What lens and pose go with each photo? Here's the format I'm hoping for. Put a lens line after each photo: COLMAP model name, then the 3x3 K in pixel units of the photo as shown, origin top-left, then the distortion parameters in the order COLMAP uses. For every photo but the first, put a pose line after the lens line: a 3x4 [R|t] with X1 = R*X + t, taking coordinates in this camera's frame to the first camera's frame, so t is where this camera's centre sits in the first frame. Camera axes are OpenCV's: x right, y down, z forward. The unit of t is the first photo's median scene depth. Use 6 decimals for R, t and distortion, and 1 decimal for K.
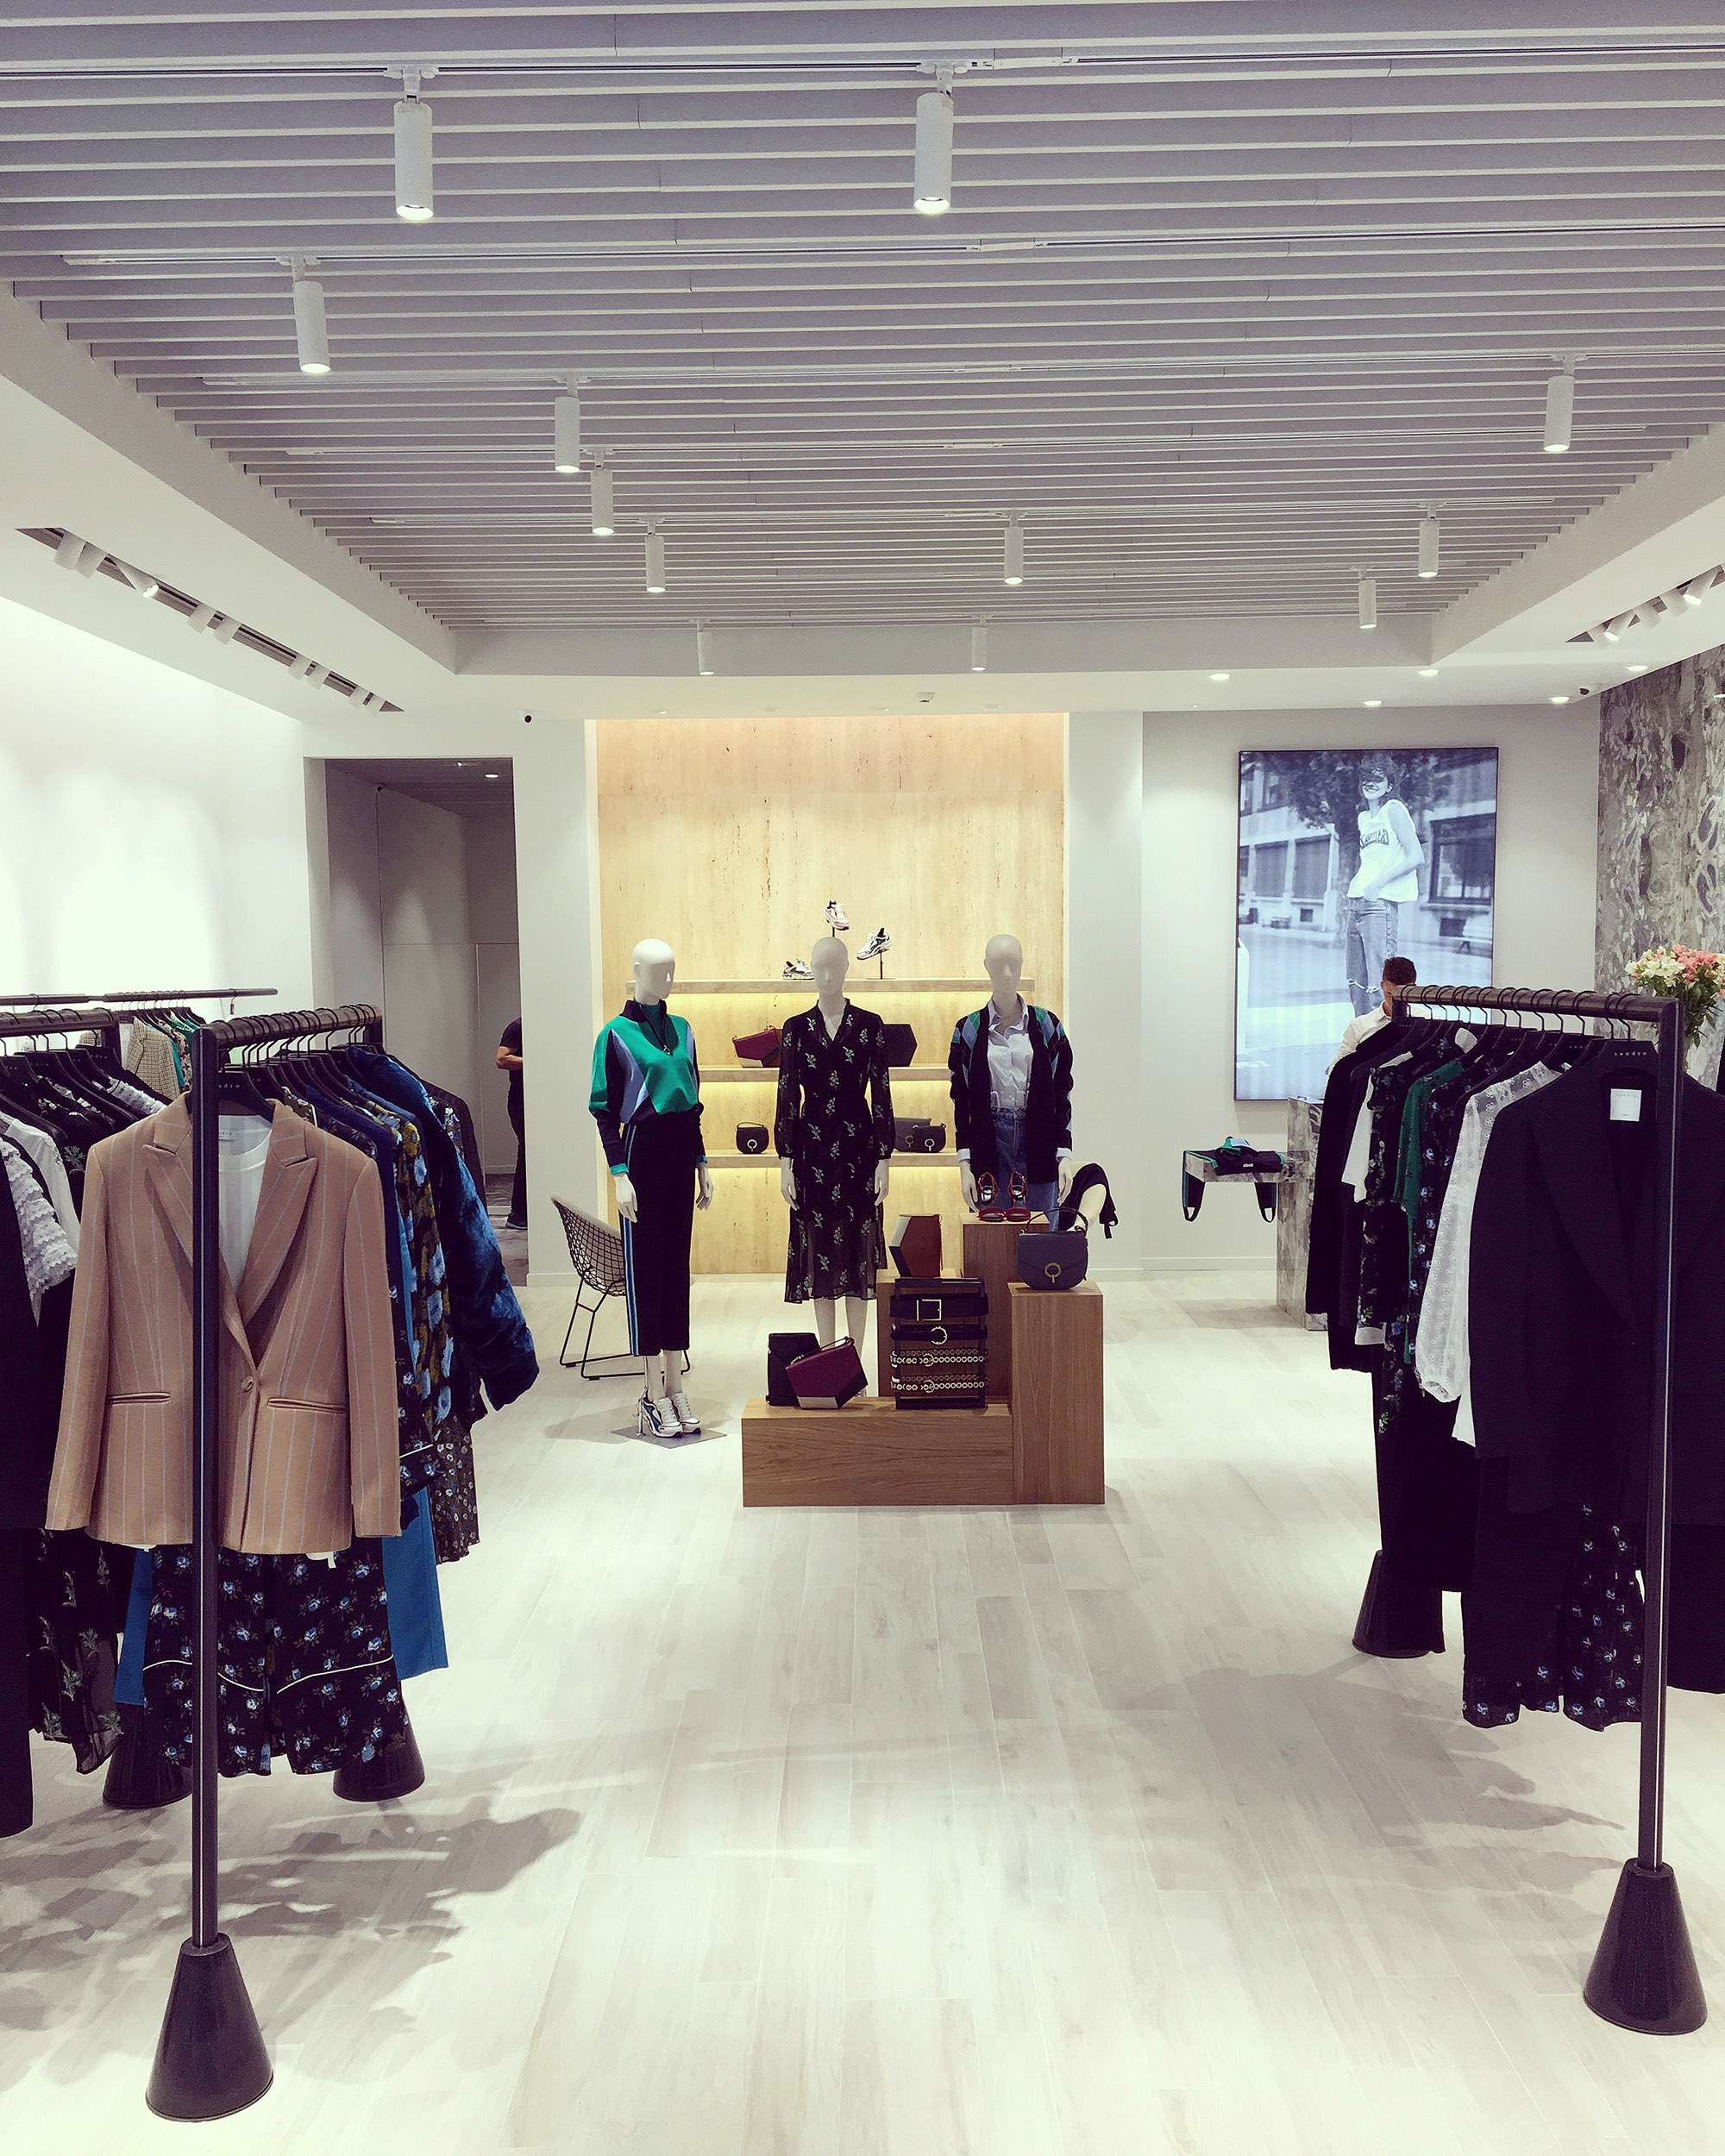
lens RADIAL K [[1928.8, 0, 862.5], [0, 1928.8, 1078.0], [0, 0, 1]] dist [0.085158, -0.144443]
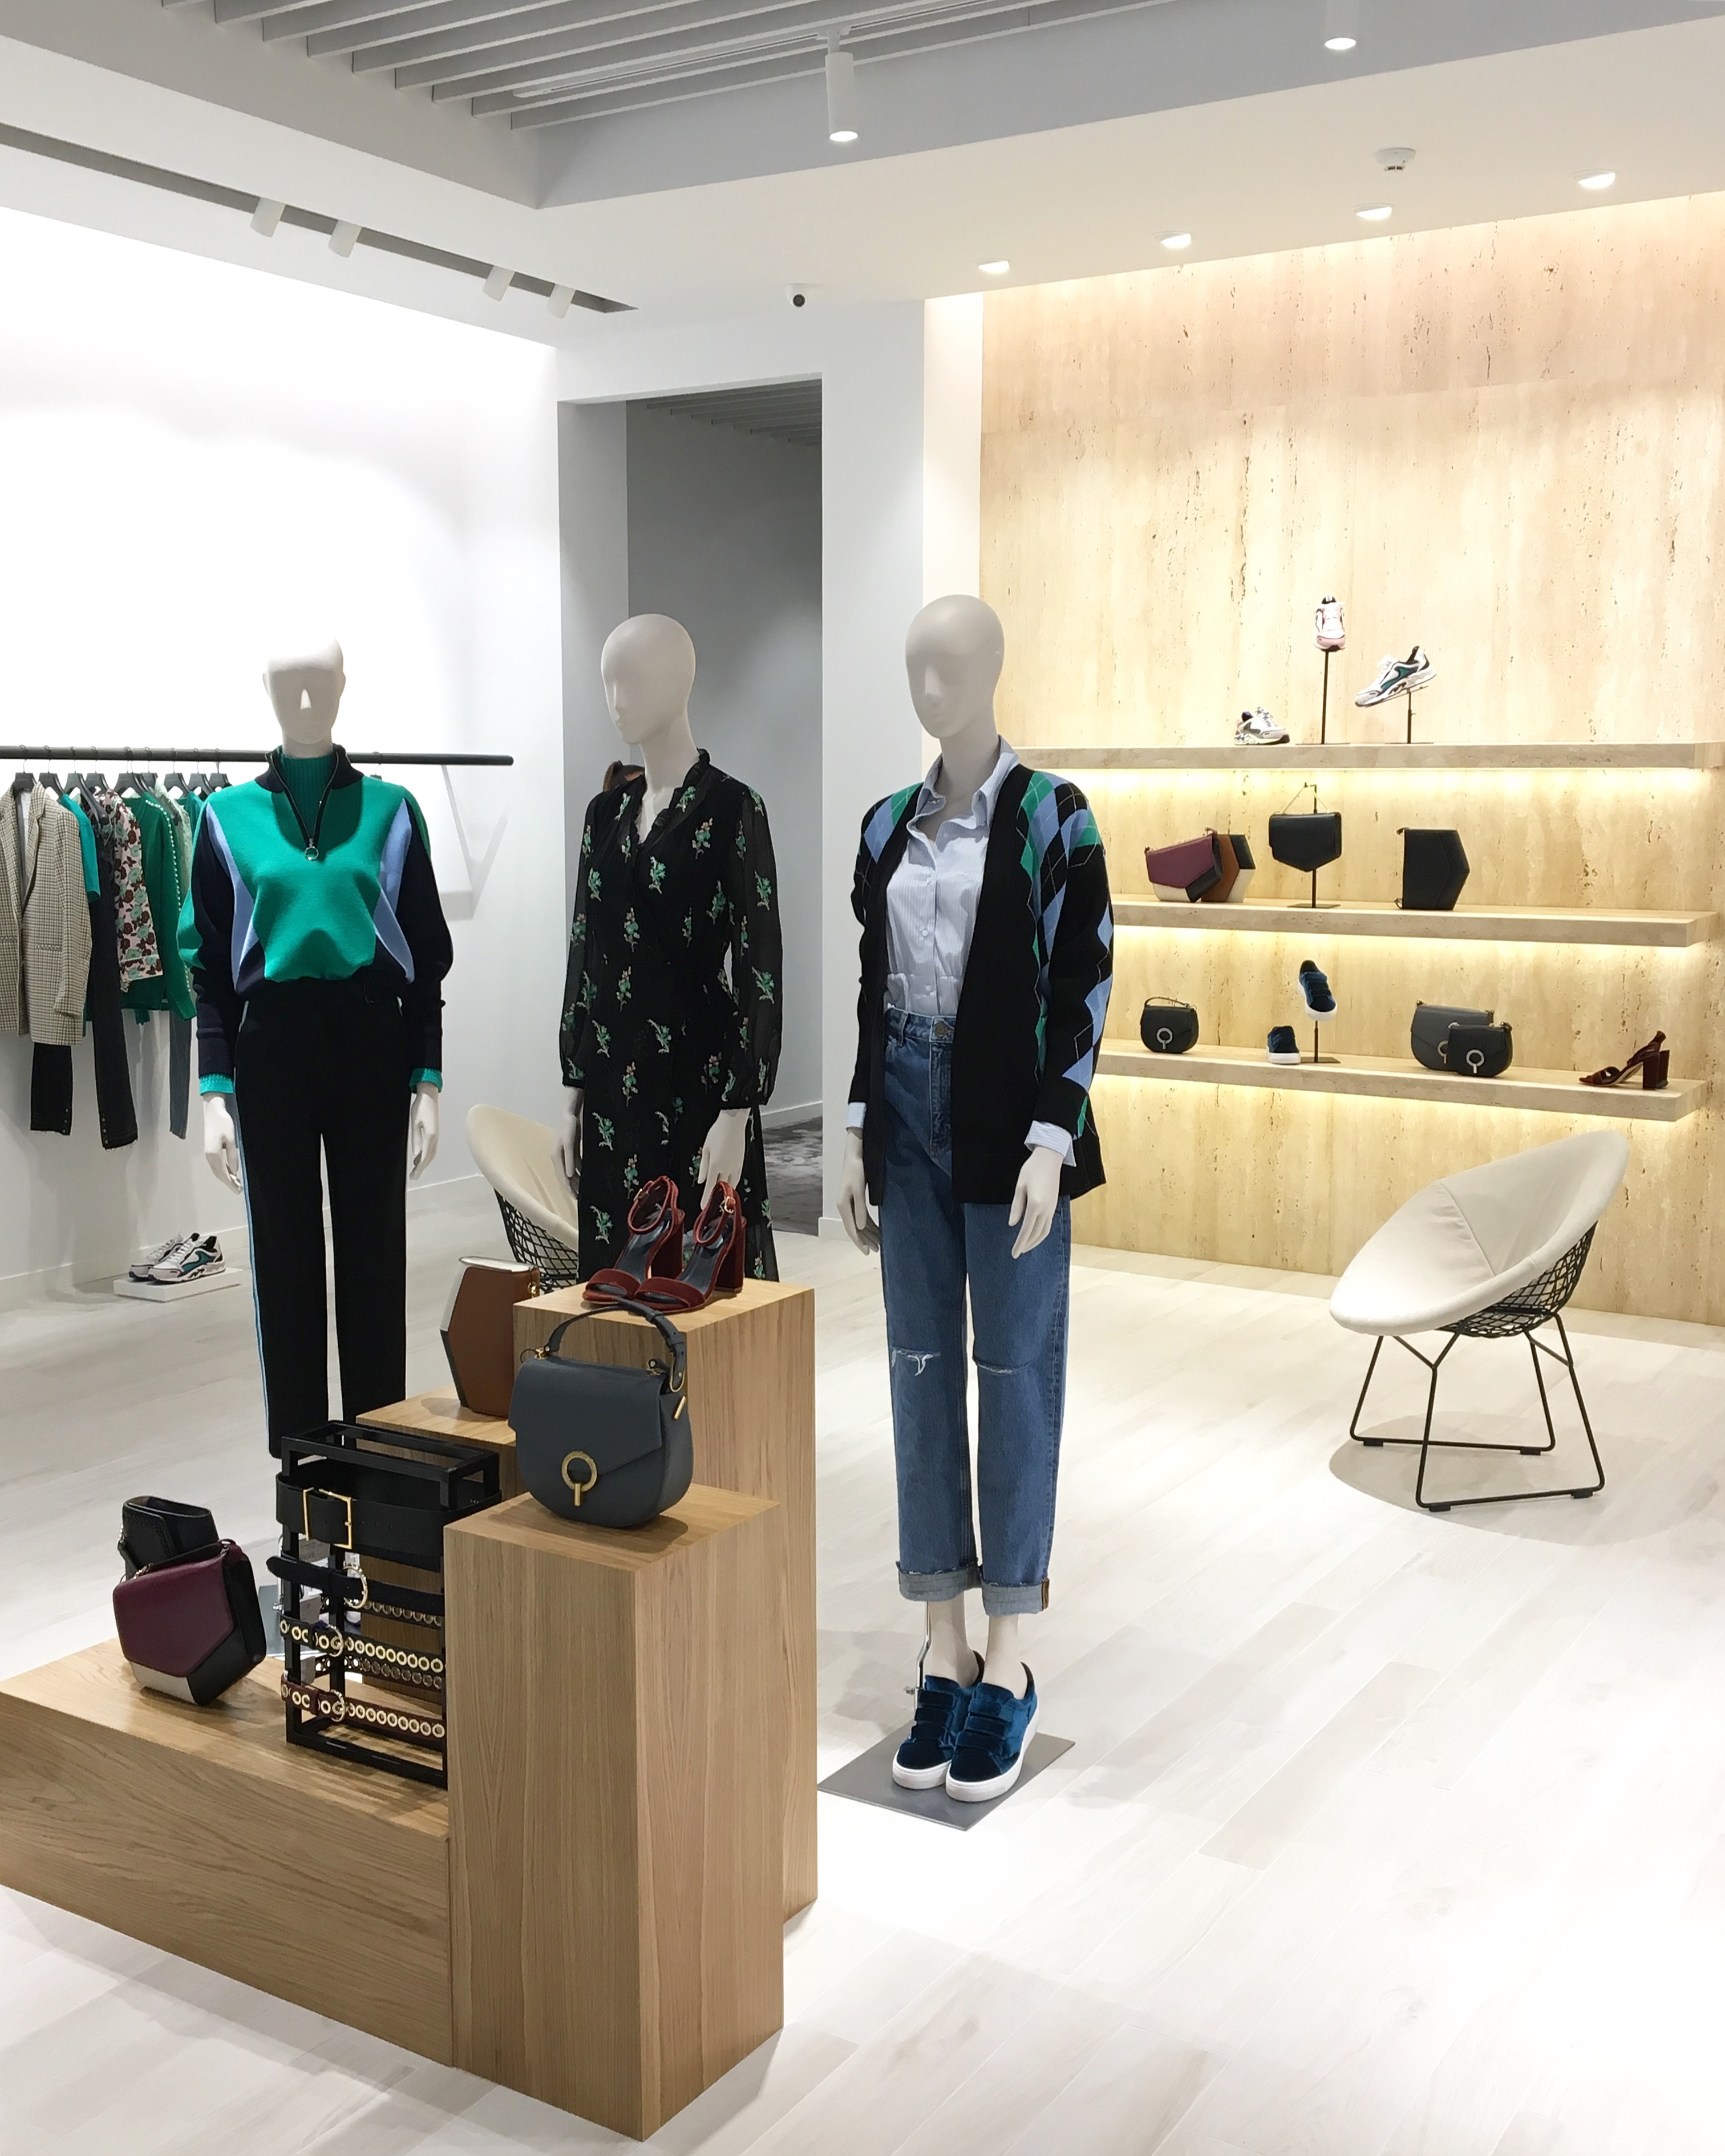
lens RADIAL K [[2251.4, 0, 861.5], [0, 2251.4, 1028.2], [0, 0, 1]] dist [0.127770, -0.276953]
pose [[0.852947, 0.068919, -0.517428, 0.246891], [-0.039810, 0.996947, 0.067163, -0.010820], [0.520478, -0.036688, 0.853087, 0.451857]]
